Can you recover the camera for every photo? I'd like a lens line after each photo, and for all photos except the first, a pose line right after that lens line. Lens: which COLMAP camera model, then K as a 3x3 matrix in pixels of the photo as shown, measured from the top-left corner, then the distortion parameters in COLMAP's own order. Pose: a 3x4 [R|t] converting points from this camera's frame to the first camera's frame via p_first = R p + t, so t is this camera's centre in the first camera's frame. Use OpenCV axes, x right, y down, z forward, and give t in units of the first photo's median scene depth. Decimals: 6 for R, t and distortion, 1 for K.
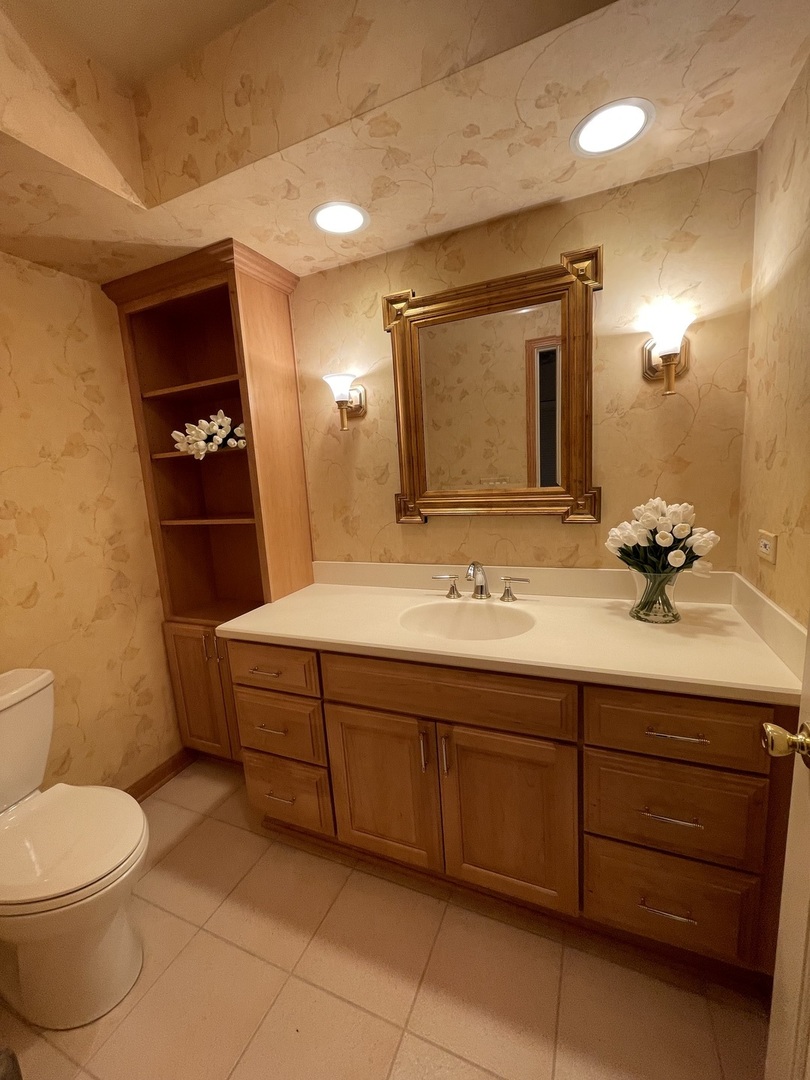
lens RADIAL K [[439.9, 0, 398.4], [0, 439.9, 542.4], [0, 0, 1]] dist [-0.001746, -0.000094]
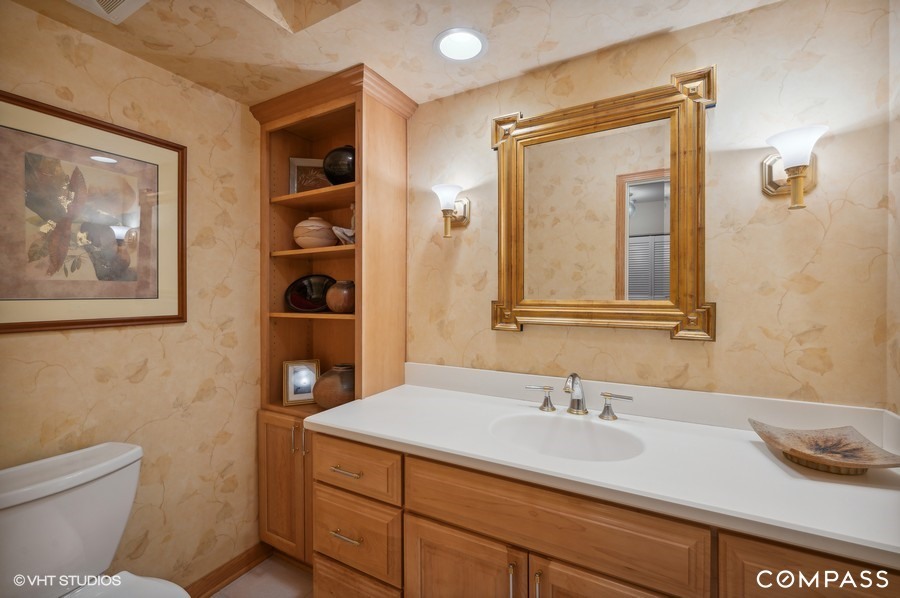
lens RADIAL K [[389.1, 0, 446.1], [0, 389.1, 298.2], [0, 0, 1]] dist [0.001014, 0.001087]
pose [[0.993081, 0.065258, -0.097632, -0.028665], [-0.079373, 0.985722, -0.148502, 0.030337], [0.086547, 0.155224, 0.984081, 0.119522]]
